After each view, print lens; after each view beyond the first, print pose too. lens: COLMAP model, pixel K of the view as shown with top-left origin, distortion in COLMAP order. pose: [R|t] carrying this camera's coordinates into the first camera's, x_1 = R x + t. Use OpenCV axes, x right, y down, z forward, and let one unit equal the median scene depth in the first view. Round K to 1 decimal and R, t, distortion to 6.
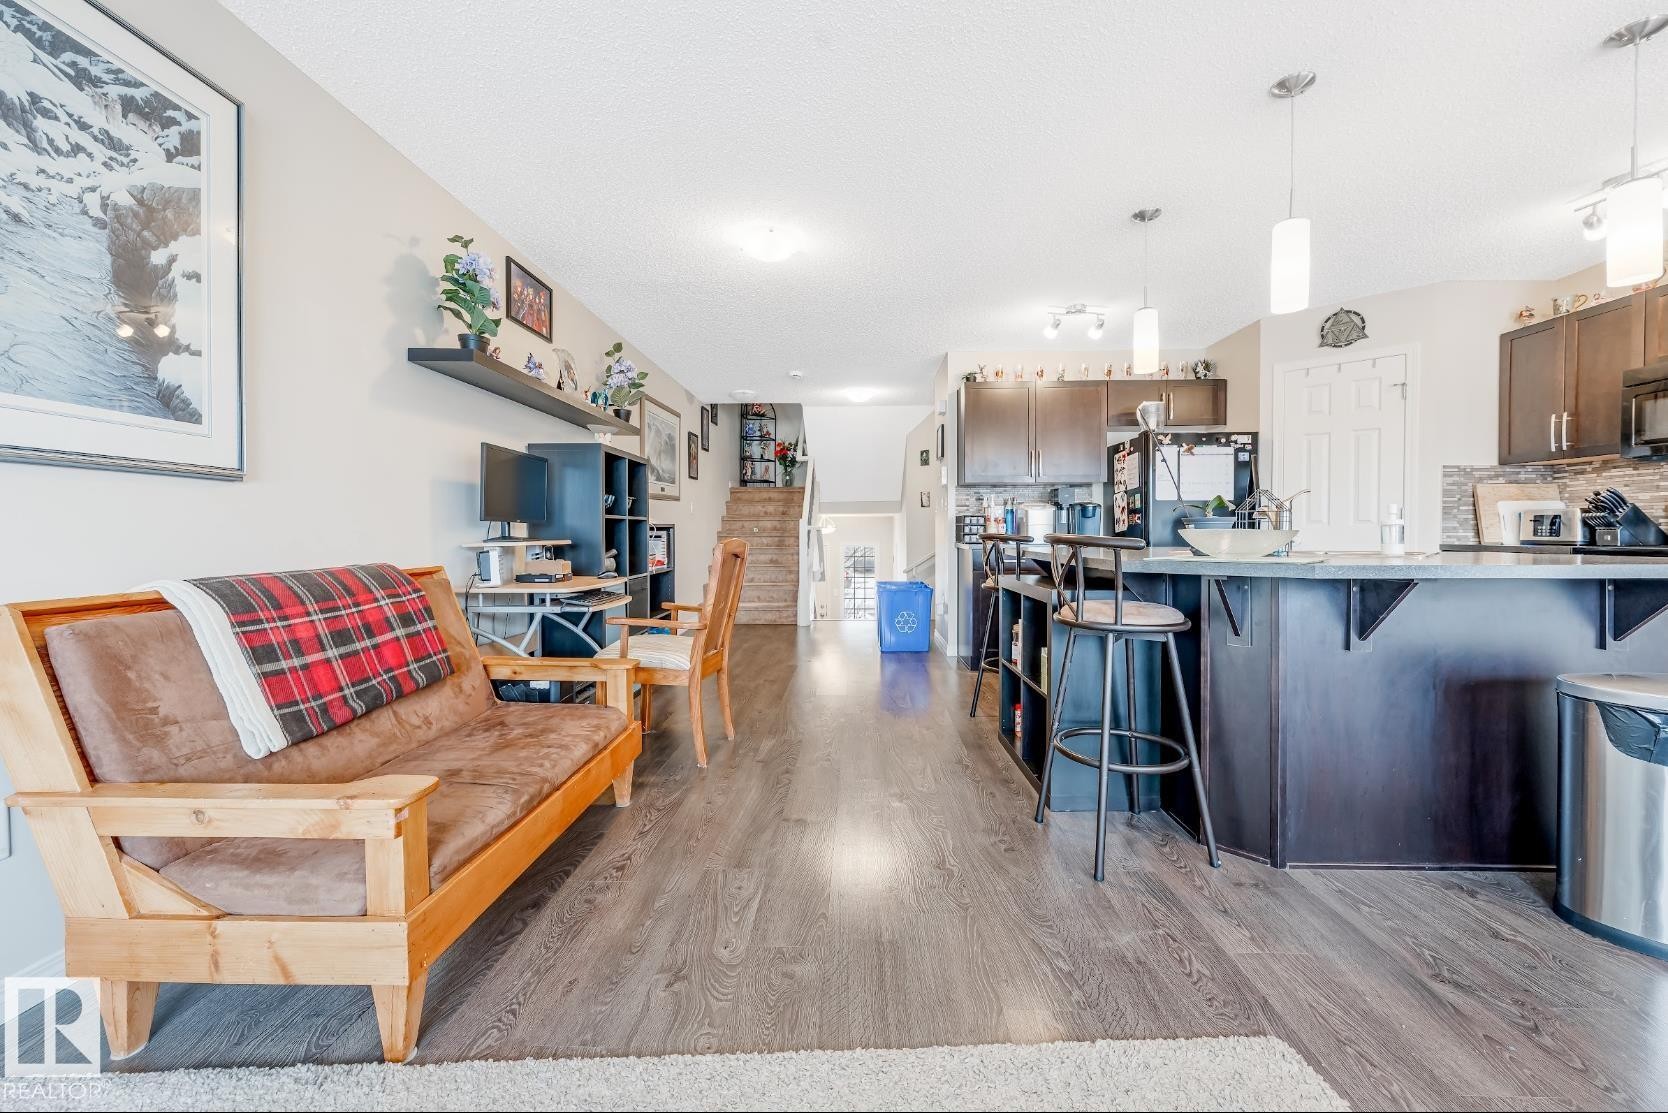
lens RADIAL K [[685.8, 0, 836.6], [0, 685.8, 551.8], [0, 0, 1]] dist [-0.000681, -0.000142]
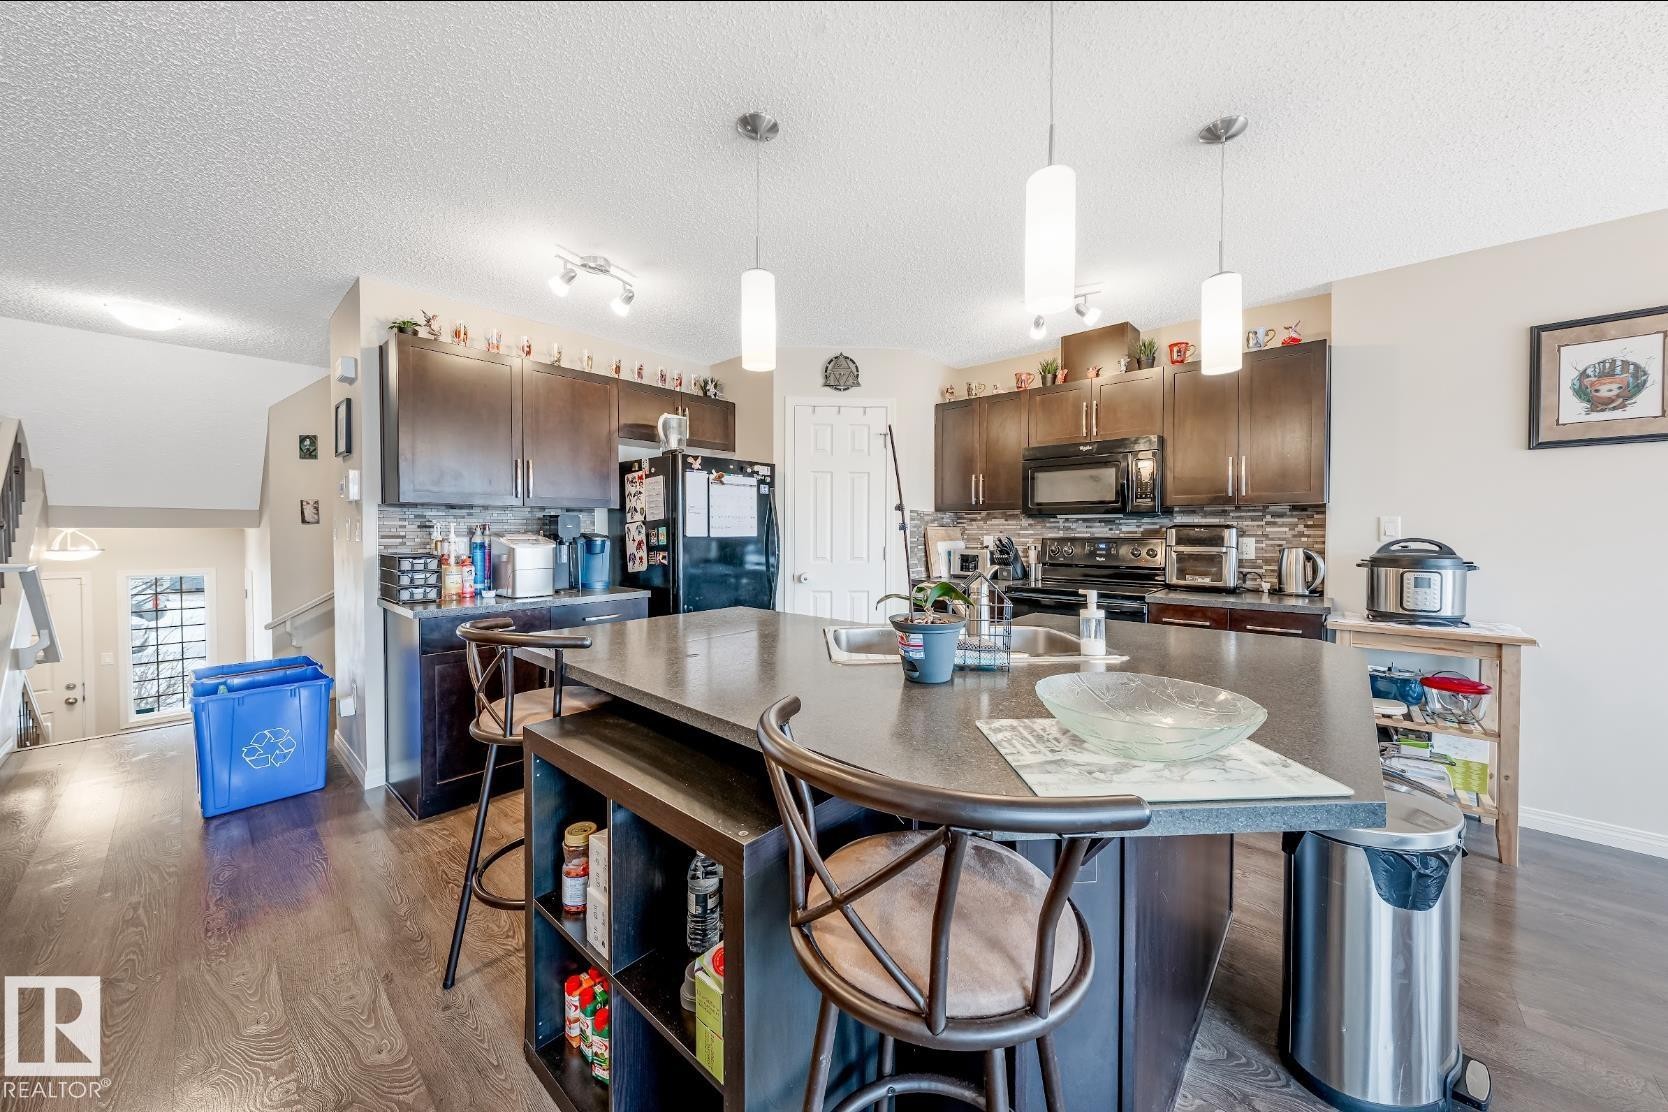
lens RADIAL K [[587.4, 0, 832.3], [0, 587.4, 546.4], [0, 0, 1]] dist [-0.003465, 0.000256]
pose [[0.653200, -0.013107, 0.757072, 0.045812], [0.008935, 0.999914, 0.009602, -0.063192], [-0.757133, 0.000493, 0.653261, 0.379651]]
